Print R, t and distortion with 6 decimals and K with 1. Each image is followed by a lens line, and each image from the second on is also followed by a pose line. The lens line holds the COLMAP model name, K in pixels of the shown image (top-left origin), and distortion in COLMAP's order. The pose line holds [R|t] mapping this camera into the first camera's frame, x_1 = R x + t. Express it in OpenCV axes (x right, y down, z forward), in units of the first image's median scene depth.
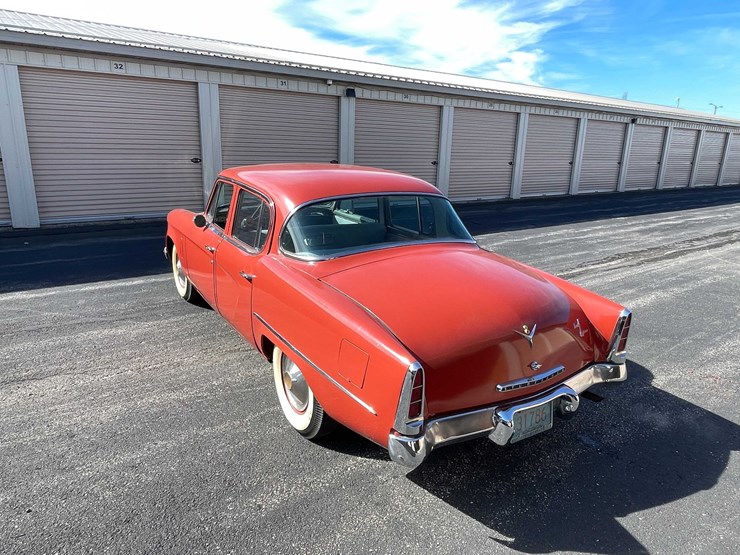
lens RADIAL K [[495.7, 0, 366.6], [0, 495.7, 276.4], [0, 0, 1]] dist [0.001071, -0.005067]
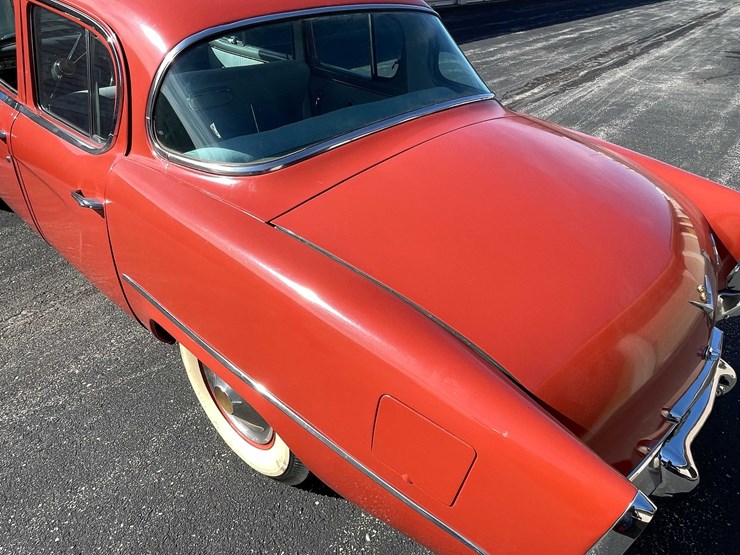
lens RADIAL K [[495.7, 0, 369.5], [0, 495.7, 272.0], [0, 0, 1]] dist [0.001071, -0.005067]
pose [[0.961010, -0.144888, 0.235515, -0.044347], [0.061610, 0.942515, 0.328436, -0.034229], [-0.269562, -0.301120, 0.914693, 0.198917]]
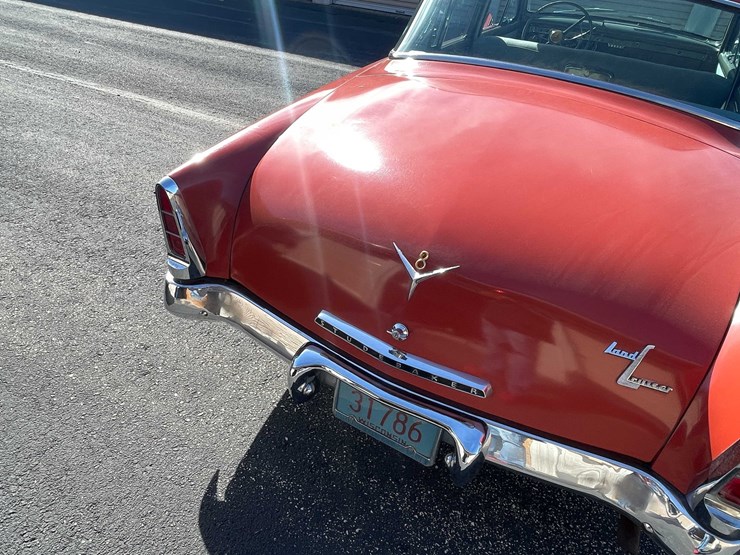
lens RADIAL K [[495.7, 0, 363.5], [0, 495.7, 271.7], [0, 0, 1]] dist [0.001071, -0.005067]
pose [[0.484676, 0.508552, -0.711663, 0.201742], [-0.296416, 0.860966, 0.413371, -0.018828], [0.822938, 0.010597, 0.568033, 0.220699]]
